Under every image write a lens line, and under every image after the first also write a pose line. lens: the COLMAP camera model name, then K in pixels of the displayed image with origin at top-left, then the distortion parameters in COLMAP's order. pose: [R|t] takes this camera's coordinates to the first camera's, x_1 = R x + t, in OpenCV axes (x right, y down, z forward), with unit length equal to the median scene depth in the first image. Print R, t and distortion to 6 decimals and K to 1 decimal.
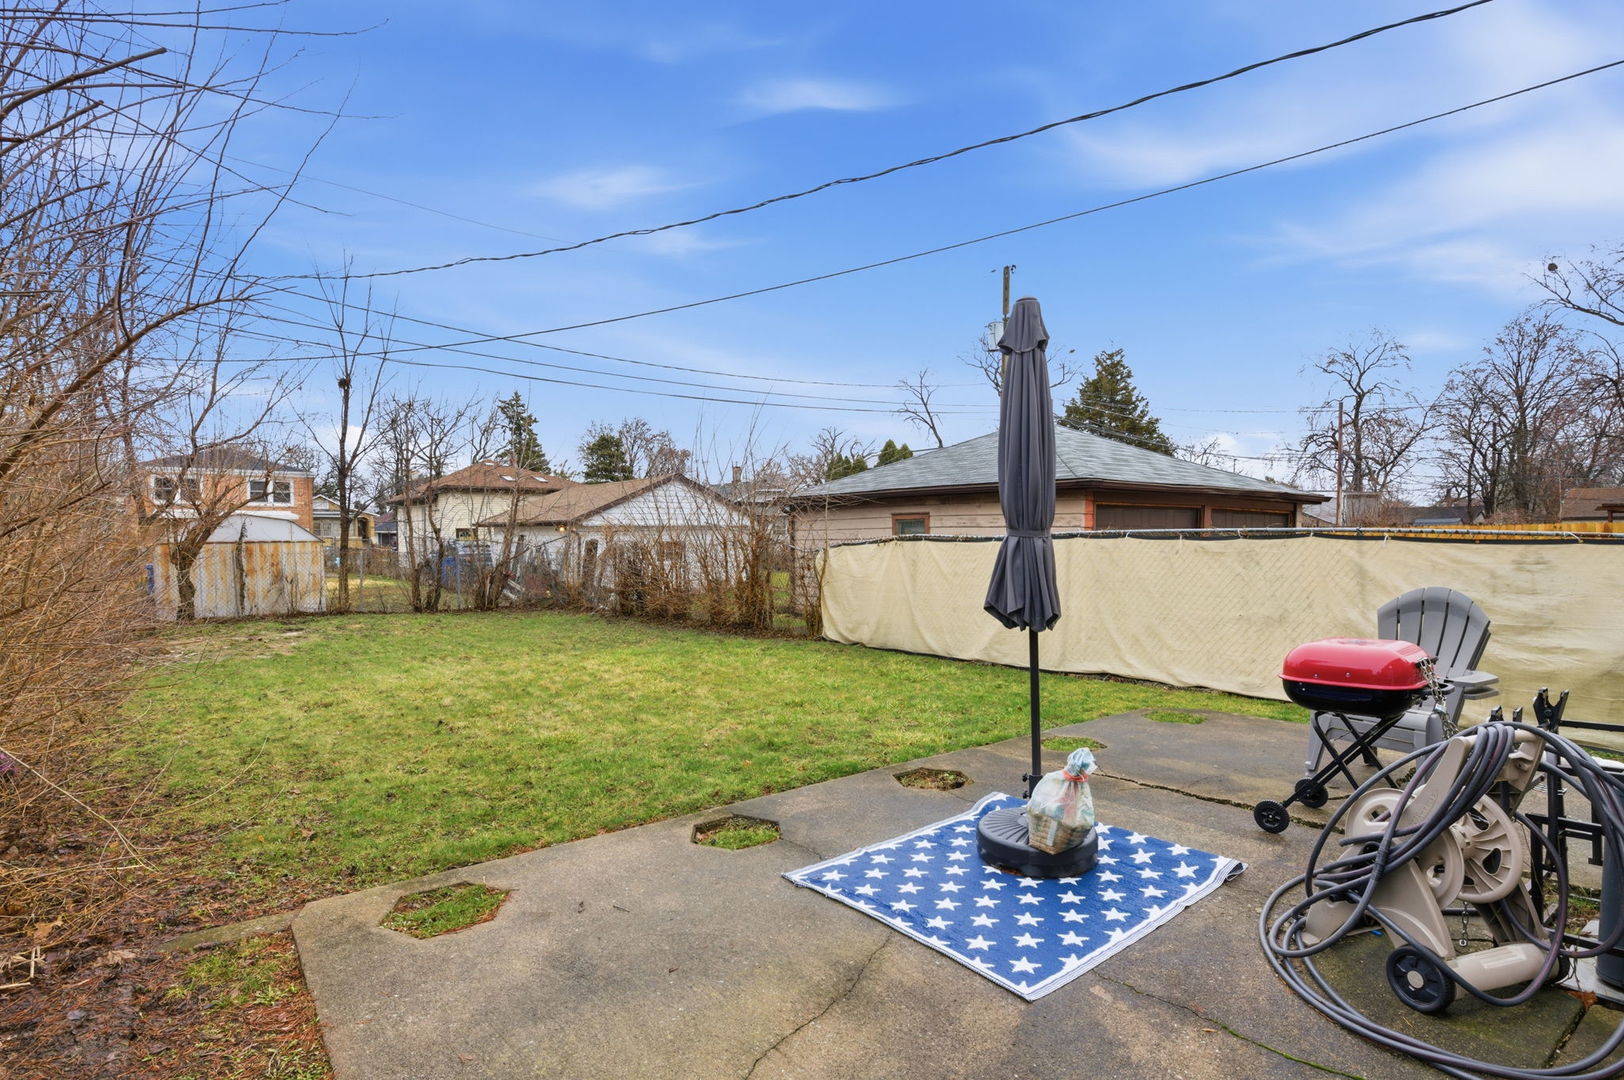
lens RADIAL K [[831.3, 0, 812.7], [0, 831.3, 532.0], [0, 0, 1]] dist [-0.004495, -0.003103]
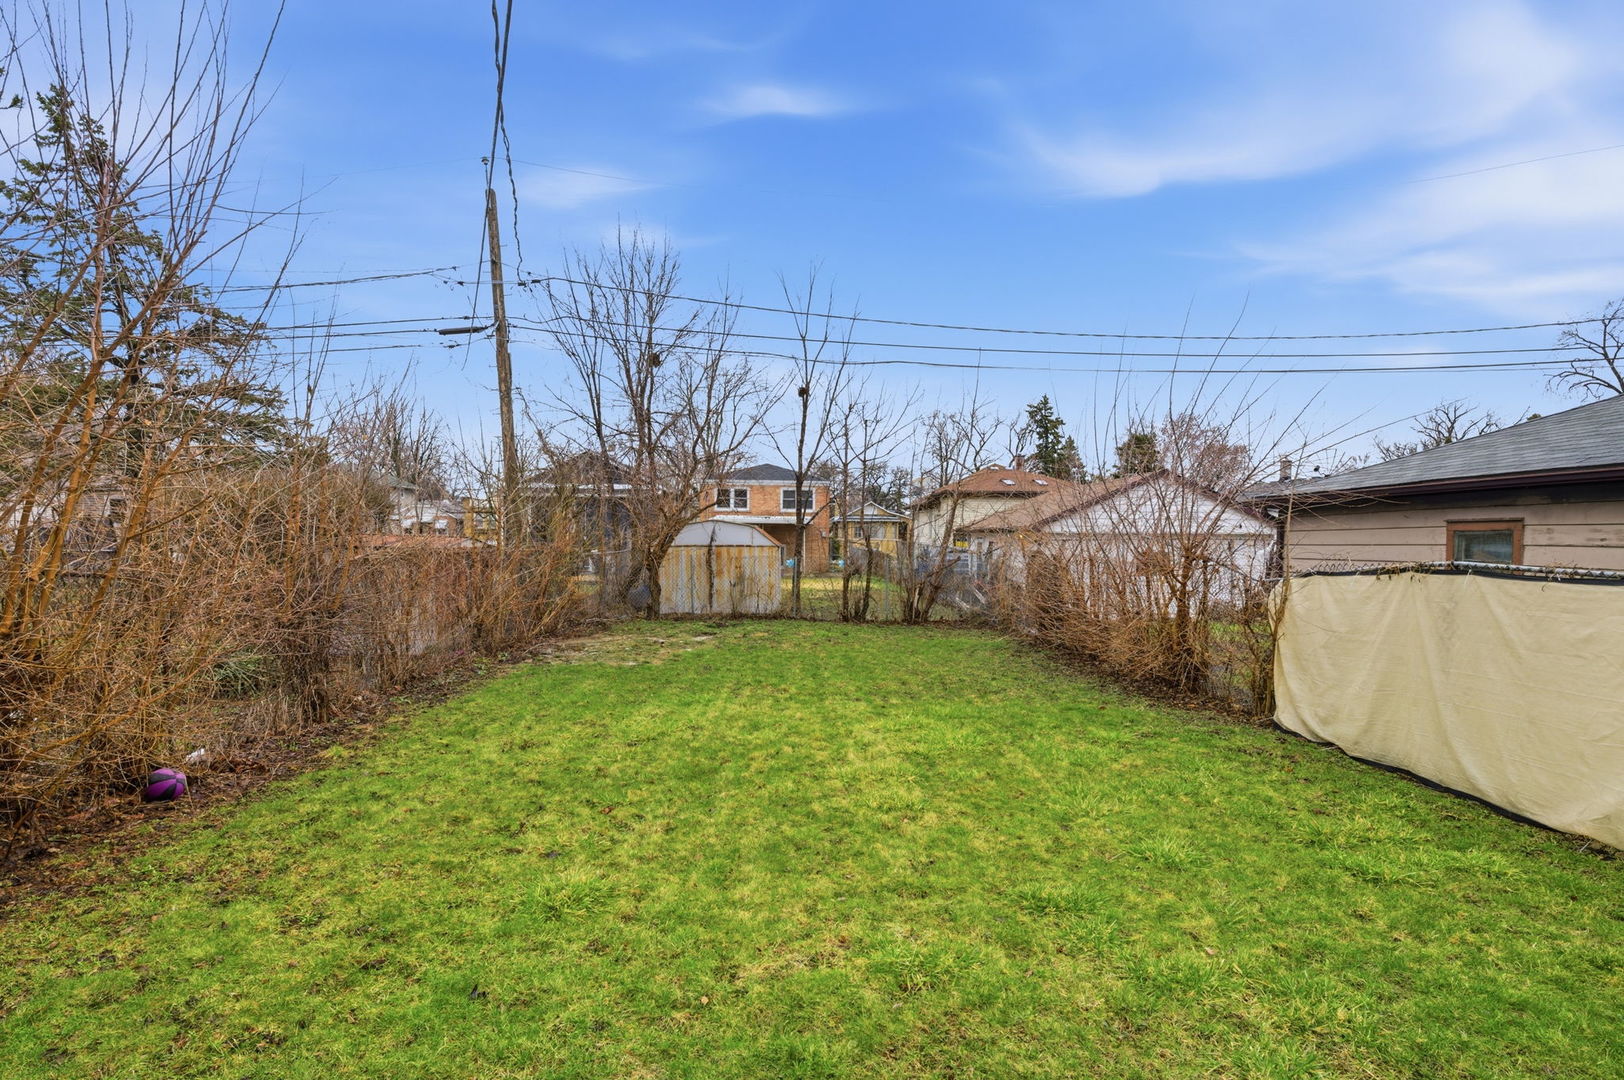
lens RADIAL K [[831.3, 0, 809.8], [0, 831.3, 555.5], [0, 0, 1]] dist [-0.004495, -0.003103]
pose [[0.801828, 0.026617, -0.596962, 0.065363], [-0.012882, 0.999545, 0.027266, -0.006036], [0.597416, -0.014173, 0.801806, 0.199231]]
